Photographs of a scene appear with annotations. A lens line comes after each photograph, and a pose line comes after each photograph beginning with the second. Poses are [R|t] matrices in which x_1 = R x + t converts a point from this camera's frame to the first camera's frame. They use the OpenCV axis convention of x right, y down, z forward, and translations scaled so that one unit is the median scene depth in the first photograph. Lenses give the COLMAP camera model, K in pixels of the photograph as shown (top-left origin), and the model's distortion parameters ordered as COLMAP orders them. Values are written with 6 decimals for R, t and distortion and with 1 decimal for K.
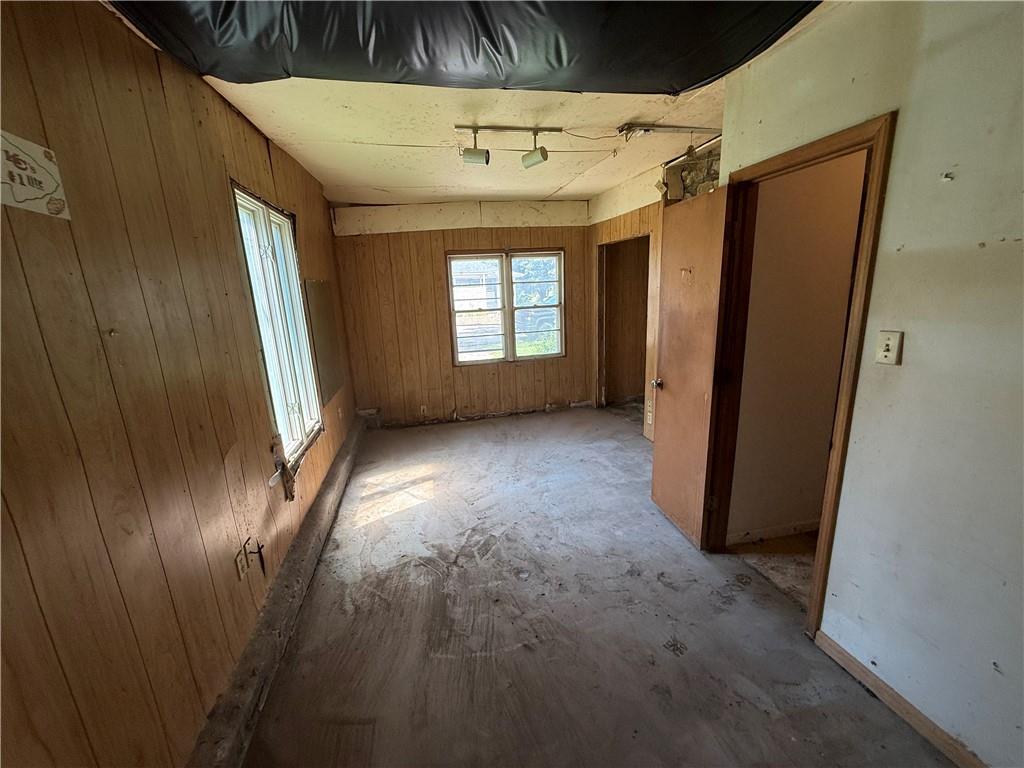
lens RADIAL K [[407.3, 0, 509.5], [0, 407.3, 386.3], [0, 0, 1]] dist [-0.001122, 0.000160]
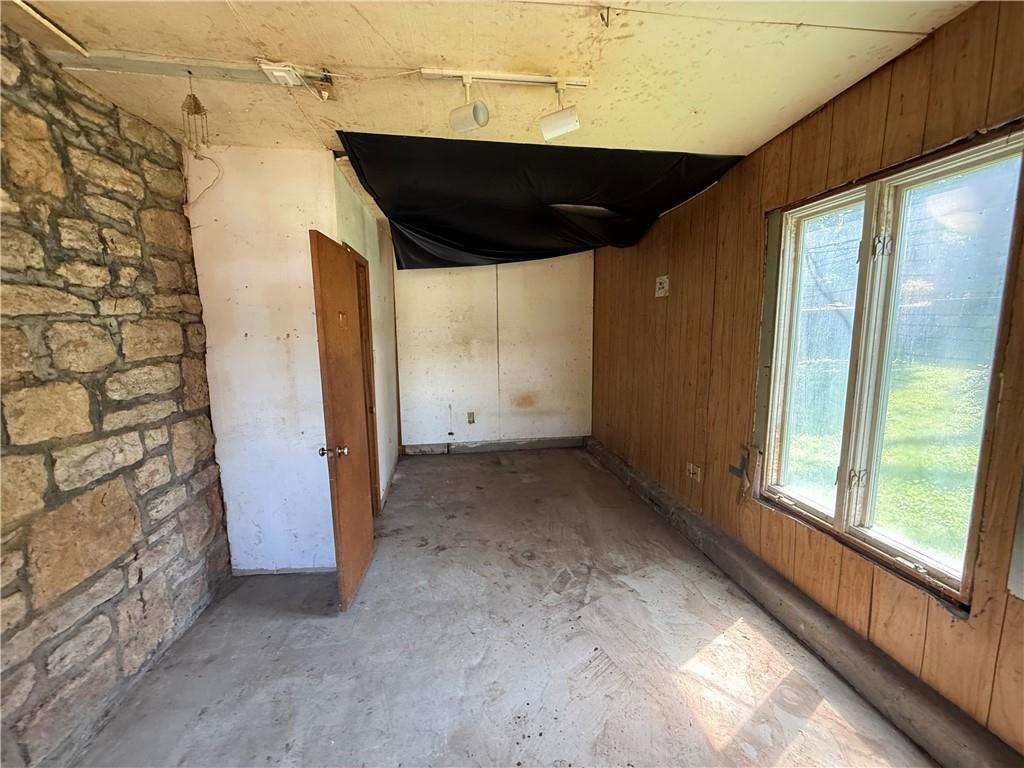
lens RADIAL K [[407.3, 0, 508.1], [0, 407.3, 380.8], [0, 0, 1]] dist [-0.001122, 0.000160]
pose [[-0.994888, 0.044985, 0.090408, -0.035873], [0.074001, 0.933966, 0.349616, -0.396665], [-0.068711, 0.354519, -0.932521, 1.715928]]
